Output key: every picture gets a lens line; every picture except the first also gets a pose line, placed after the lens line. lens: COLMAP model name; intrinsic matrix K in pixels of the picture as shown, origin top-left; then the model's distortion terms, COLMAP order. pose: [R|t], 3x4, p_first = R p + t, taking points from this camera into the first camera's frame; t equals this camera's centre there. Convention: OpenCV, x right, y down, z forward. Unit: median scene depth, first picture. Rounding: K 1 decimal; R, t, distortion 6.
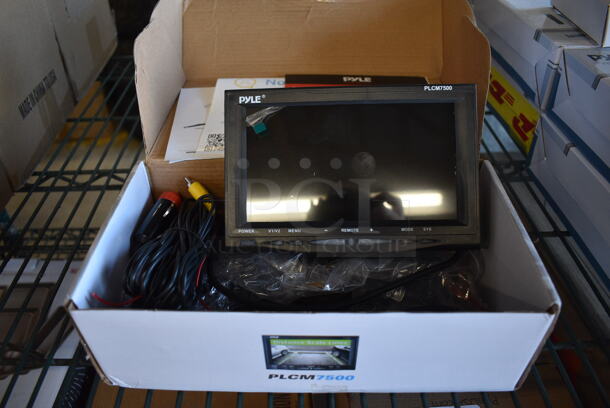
lens RADIAL K [[497.7, 0, 305.0], [0, 497.7, 204.0], [0, 0, 1]] dist [-0.101401, -0.000006]
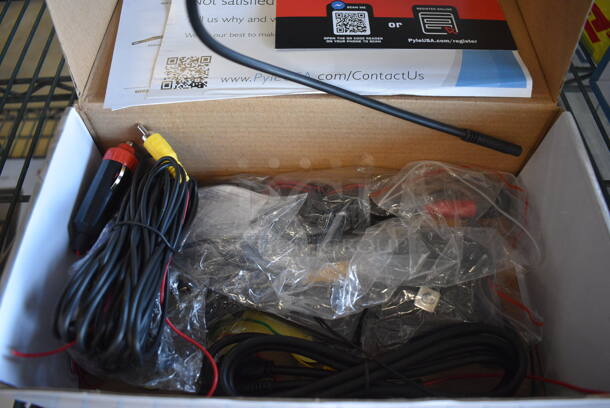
lens RADIAL K [[497.7, 0, 305.0], [0, 497.7, 204.0], [0, 0, 1]] dist [-0.101401, -0.000006]
pose [[0.999968, -0.001303, 0.007910, -0.008518], [-0.001396, 0.943319, 0.331884, -0.184046], [-0.007894, -0.331884, 0.943287, 0.299877]]
